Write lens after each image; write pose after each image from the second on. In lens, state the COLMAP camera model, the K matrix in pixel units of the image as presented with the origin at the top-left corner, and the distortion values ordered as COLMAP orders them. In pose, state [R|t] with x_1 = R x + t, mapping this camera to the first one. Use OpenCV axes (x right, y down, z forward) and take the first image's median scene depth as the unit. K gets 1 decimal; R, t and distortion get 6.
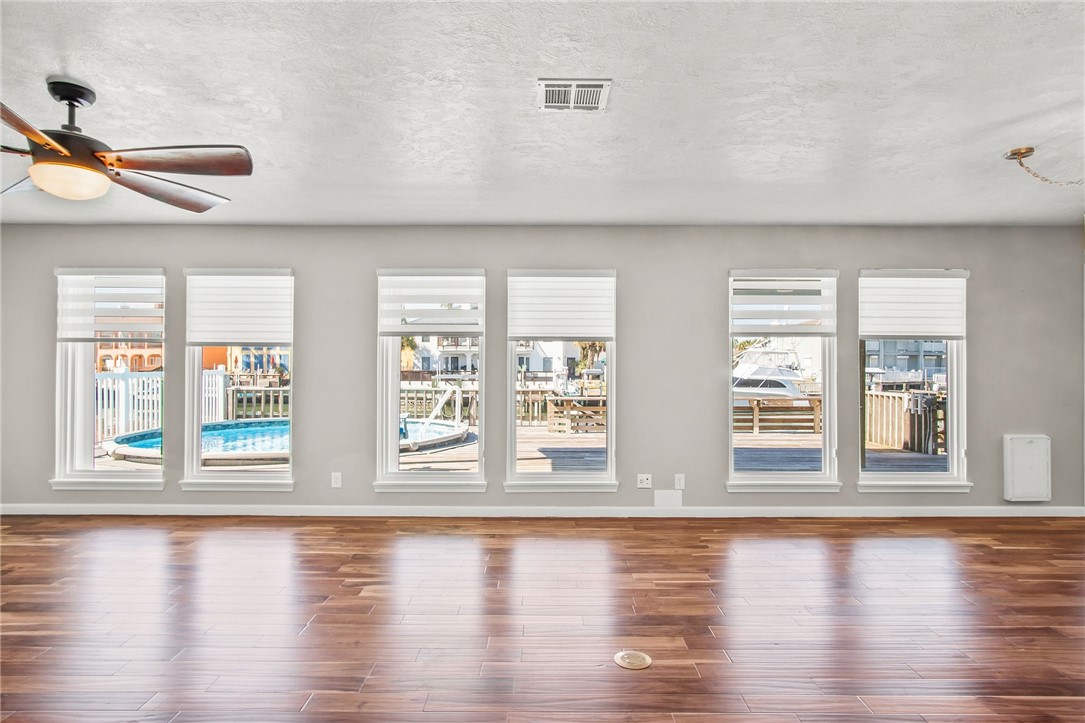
lens RADIAL K [[528.3, 0, 542.5], [0, 528.3, 361.5], [0, 0, 1]] dist [-0.003505, 0.000078]
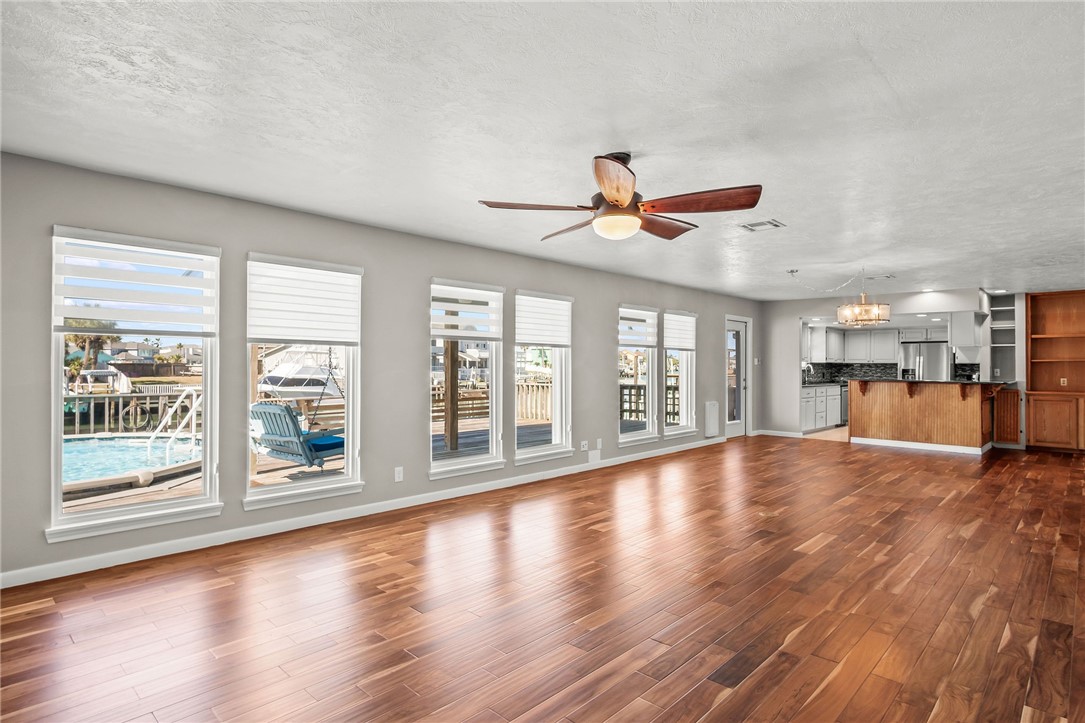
lens RADIAL K [[588.1, 0, 539.8], [0, 588.1, 372.2], [0, 0, 1]] dist [-0.005303, 0.000371]
pose [[0.684156, -0.008582, 0.729285, -0.455674], [-0.006358, 0.999823, 0.017731, -0.000882], [-0.729308, -0.016768, 0.683980, 0.000002]]
